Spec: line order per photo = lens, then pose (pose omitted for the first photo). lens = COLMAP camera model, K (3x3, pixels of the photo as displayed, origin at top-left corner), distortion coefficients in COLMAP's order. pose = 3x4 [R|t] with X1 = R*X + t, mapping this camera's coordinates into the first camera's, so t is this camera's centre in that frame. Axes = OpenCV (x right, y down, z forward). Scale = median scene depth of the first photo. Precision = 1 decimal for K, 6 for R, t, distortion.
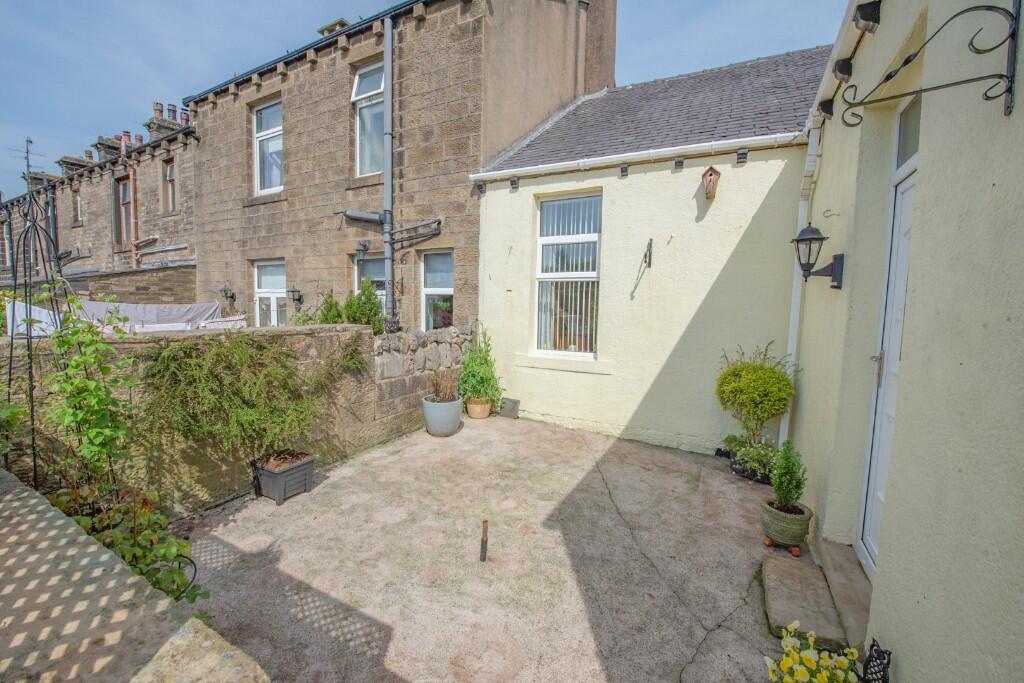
lens RADIAL K [[435.9, 0, 473.2], [0, 435.9, 344.9], [0, 0, 1]] dist [-0.016705, -0.000195]
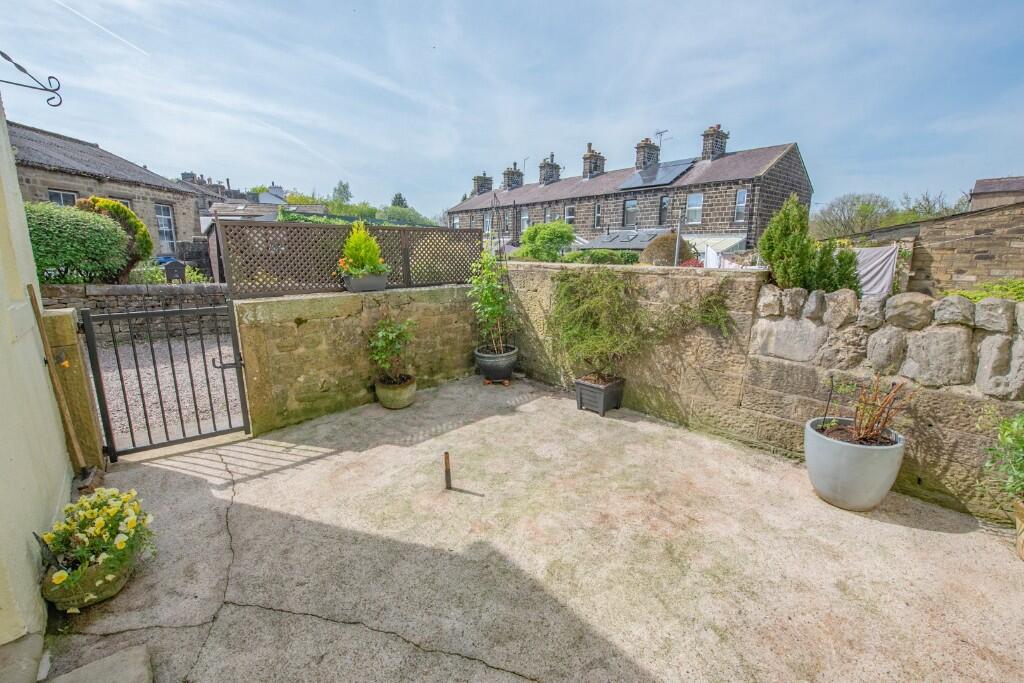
lens RADIAL K [[423.4, 0, 512.0], [0, 423.4, 341.5], [0, 0, 1]] dist [-0.013164, -0.000265]
pose [[-0.304146, 0.186534, -0.934184, 0.578150], [-0.091676, 0.970359, 0.223604, -0.056512], [0.948204, 0.153651, -0.278031, 0.928714]]
